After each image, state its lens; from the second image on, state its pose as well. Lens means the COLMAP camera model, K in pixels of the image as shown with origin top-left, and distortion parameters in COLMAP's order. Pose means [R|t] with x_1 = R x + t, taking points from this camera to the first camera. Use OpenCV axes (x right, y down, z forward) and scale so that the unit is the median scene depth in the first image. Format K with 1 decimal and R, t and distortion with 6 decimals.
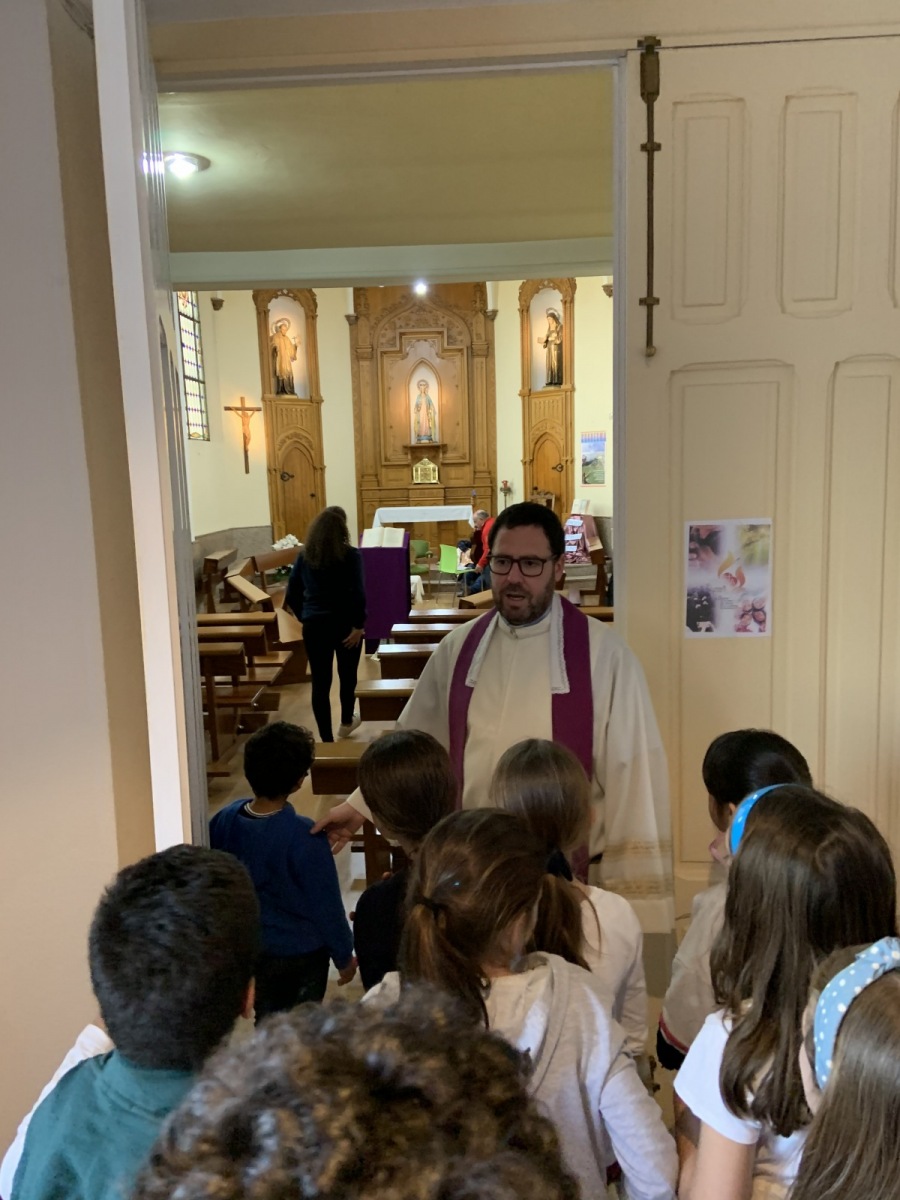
lens RADIAL K [[896.7, 0, 440.9], [0, 896.7, 598.8], [0, 0, 1]] dist [0.120525, -0.143356]
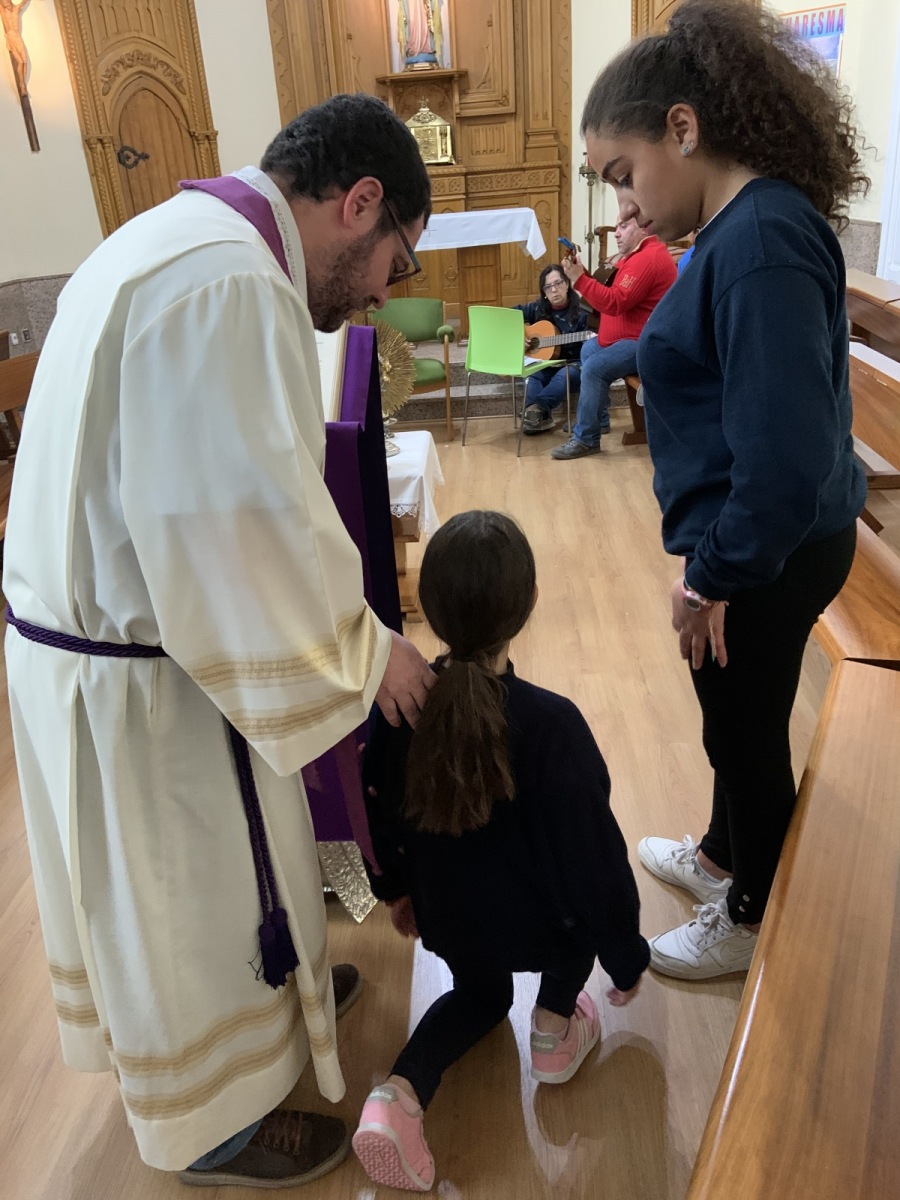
lens RADIAL K [[909.1, 0, 443.6], [0, 909.1, 599.1], [0, 0, 1]] dist [0.088422, -0.100955]
pose [[0.999219, -0.037888, -0.011219, -0.011759], [0.039514, 0.959335, 0.279490, -0.042666], [0.000174, -0.279715, 0.960083, 0.468059]]
